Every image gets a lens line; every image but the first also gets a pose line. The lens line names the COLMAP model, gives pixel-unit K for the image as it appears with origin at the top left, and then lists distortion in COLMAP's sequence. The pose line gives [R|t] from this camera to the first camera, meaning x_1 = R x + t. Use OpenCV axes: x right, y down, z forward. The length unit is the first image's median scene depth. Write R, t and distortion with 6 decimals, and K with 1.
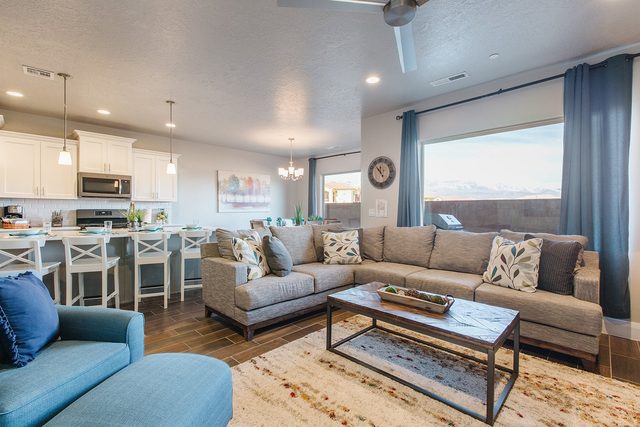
lens RADIAL K [[289.1, 0, 320.0], [0, 289.1, 213.5], [0, 0, 1]] dist [0.000412, 0.000056]
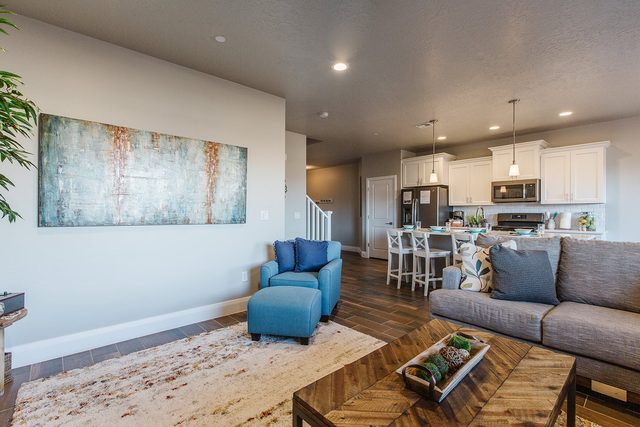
lens RADIAL K [[294.3, 0, 316.4], [0, 294.3, 213.9], [0, 0, 1]] dist [0.012860, -0.000019]
pose [[-0.070580, -0.002365, -0.997503, 0.435195], [-0.013004, 0.999914, -0.001451, -0.000771], [0.997421, 0.012870, -0.070604, 0.360988]]
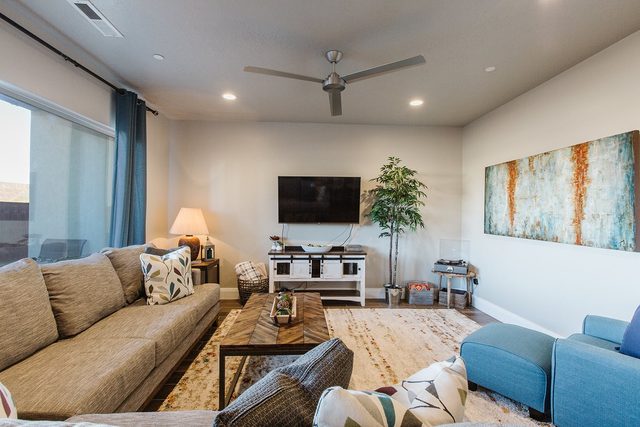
lens RADIAL K [[289.1, 0, 320.0], [0, 289.1, 213.5], [0, 0, 1]] dist [0.000412, 0.000056]
pose [[-0.734273, -0.012397, 0.678741, -0.239681], [-0.008046, 0.999922, 0.009560, -0.035658], [-0.678806, 0.001559, -0.734316, 0.795765]]
